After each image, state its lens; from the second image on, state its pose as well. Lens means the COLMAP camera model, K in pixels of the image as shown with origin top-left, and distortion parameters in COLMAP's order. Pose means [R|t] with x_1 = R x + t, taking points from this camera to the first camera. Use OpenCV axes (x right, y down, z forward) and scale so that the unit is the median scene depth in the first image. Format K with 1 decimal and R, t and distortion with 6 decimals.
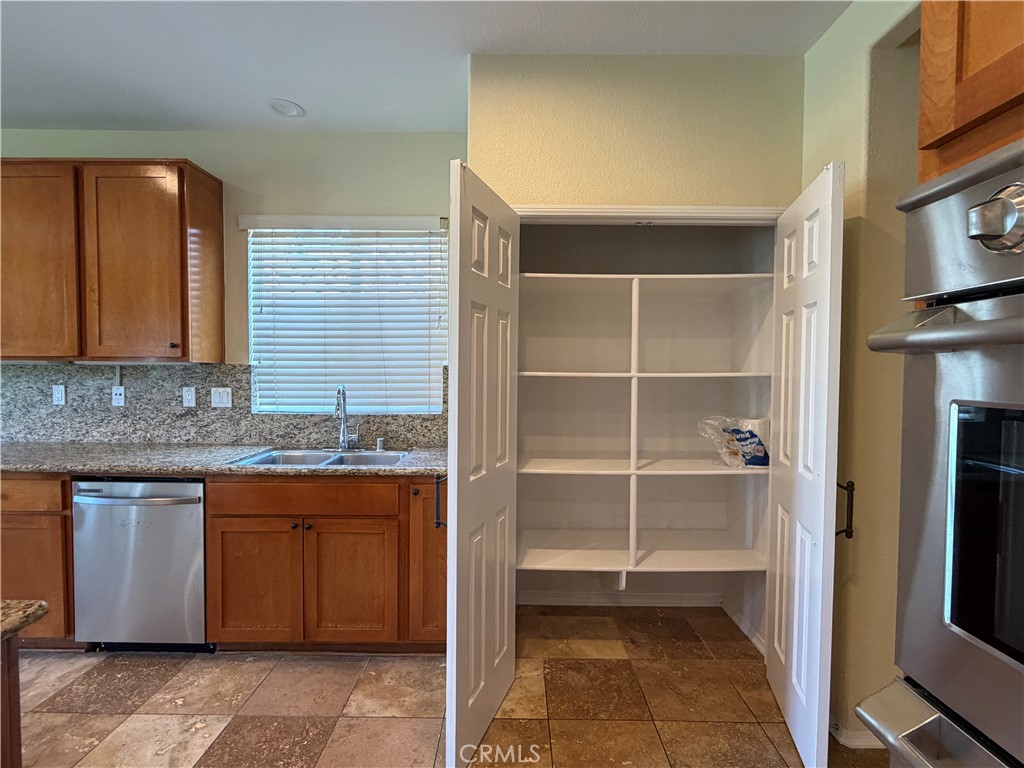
lens RADIAL K [[492.6, 0, 511.1], [0, 492.6, 386.2], [0, 0, 1]] dist [0.004126, -0.001363]
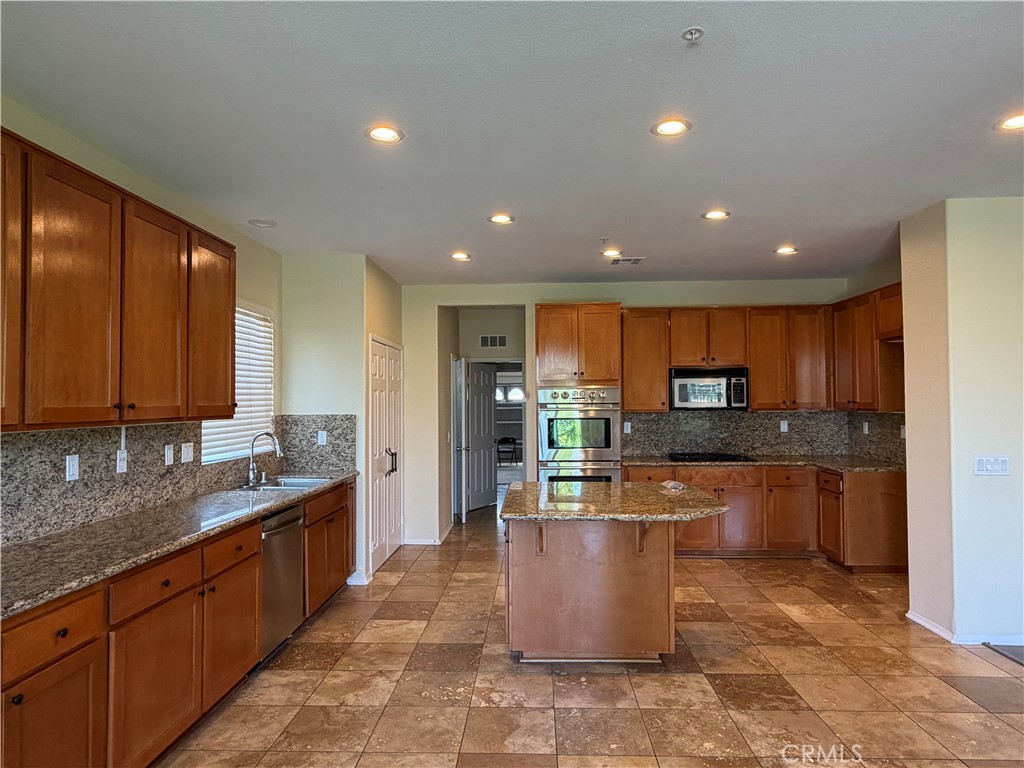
lens RADIAL K [[635.0, 0, 514.0], [0, 635.0, 387.1], [0, 0, 1]] dist [0.002412, -0.000075]
pose [[0.029911, 0.015713, 0.999429, -1.902459], [0.038856, 0.999102, -0.016871, -0.065338], [-0.998797, 0.039338, 0.029273, 0.268174]]
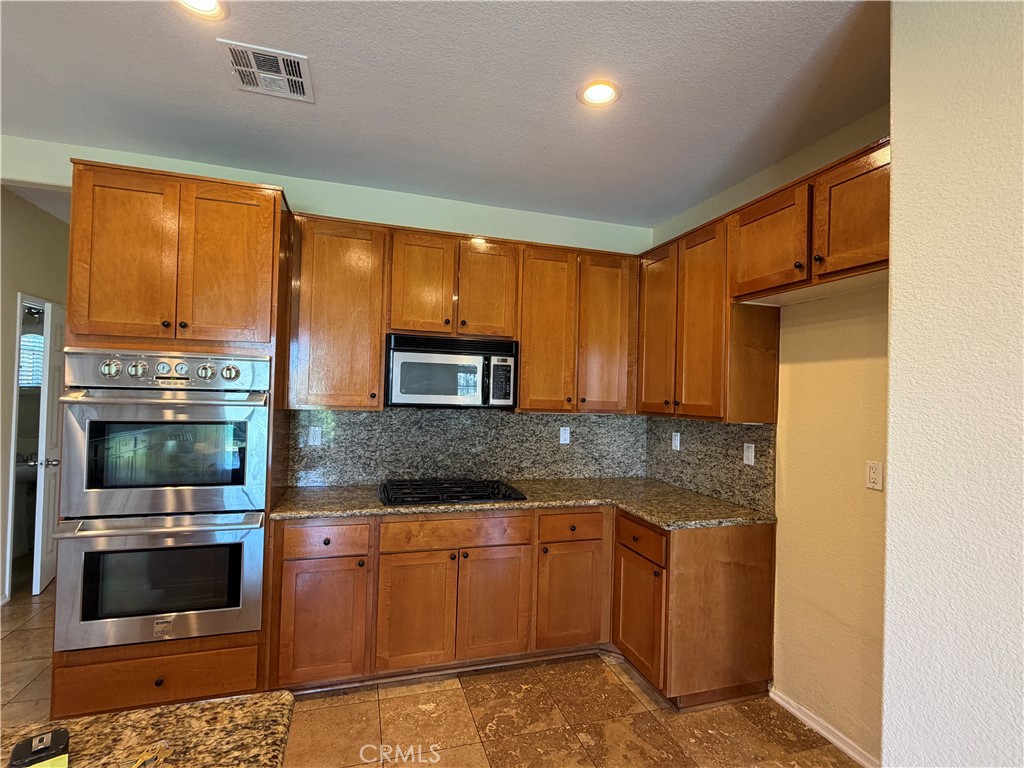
lens RADIAL K [[497.8, 0, 511.5], [0, 497.8, 386.2], [0, 0, 1]] dist [0.000772, -0.000377]
pose [[-0.305668, 0.002035, 0.952136, -0.679766], [-0.000635, 0.999997, -0.002341, -0.041386], [-0.952138, -0.001320, -0.305666, -0.143778]]
